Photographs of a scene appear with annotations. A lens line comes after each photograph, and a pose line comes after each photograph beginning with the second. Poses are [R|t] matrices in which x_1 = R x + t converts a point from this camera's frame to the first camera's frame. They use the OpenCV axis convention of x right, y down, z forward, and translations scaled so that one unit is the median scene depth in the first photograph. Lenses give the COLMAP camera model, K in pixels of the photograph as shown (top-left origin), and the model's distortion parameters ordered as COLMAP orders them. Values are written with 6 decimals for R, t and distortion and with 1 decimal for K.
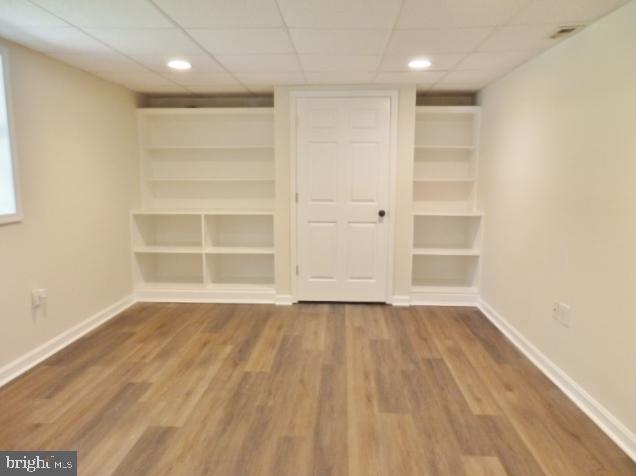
lens RADIAL K [[473.3, 0, 318.1], [0, 473.3, 243.5], [0, 0, 1]] dist [0.000292, 0.001742]
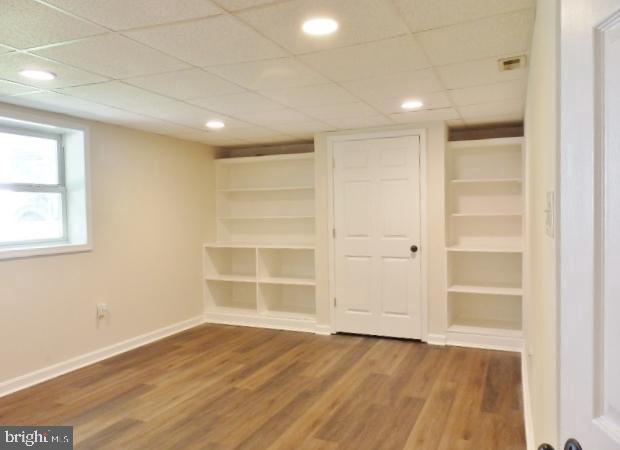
lens RADIAL K [[472.7, 0, 310.6], [0, 472.7, 228.5], [0, 0, 1]] dist [-0.006565, 0.001168]
pose [[0.933006, -0.003918, -0.359839, 0.292849], [-0.035302, 0.994121, -0.102359, 0.003814], [0.358125, 0.108205, 0.927383, -0.008951]]
